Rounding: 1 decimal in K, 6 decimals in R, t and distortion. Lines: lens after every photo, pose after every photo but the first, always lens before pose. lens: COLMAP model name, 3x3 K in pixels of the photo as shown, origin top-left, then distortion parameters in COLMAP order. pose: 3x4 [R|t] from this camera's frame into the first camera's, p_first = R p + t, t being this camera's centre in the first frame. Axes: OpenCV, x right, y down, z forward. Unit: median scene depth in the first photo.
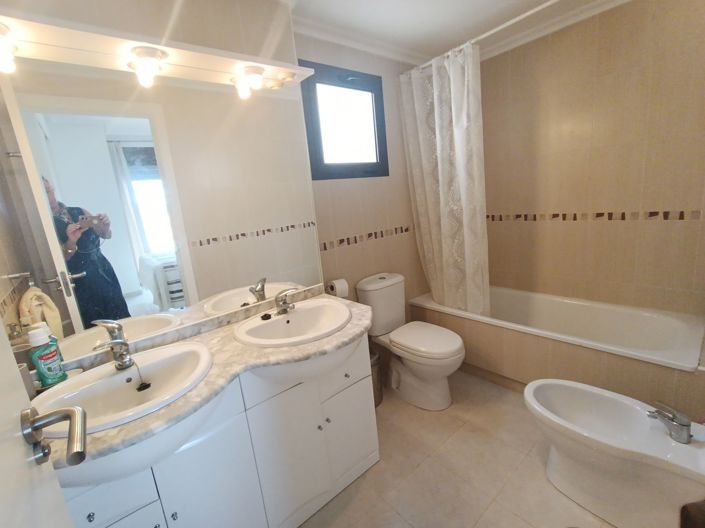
lens RADIAL K [[322.6, 0, 348.3], [0, 322.6, 261.0], [0, 0, 1]] dist [-0.024556, 0.014129]
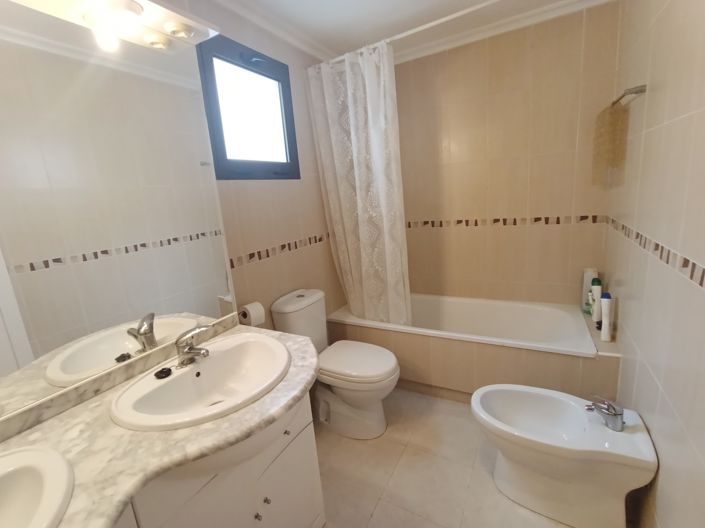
lens RADIAL K [[322.6, 0, 348.3], [0, 322.6, 261.0], [0, 0, 1]] dist [-0.024556, 0.014129]
pose [[0.936672, -0.051123, 0.346456, -0.077995], [0.061282, 0.997950, -0.018422, -0.018552], [-0.344804, 0.038487, 0.937885, 0.156259]]
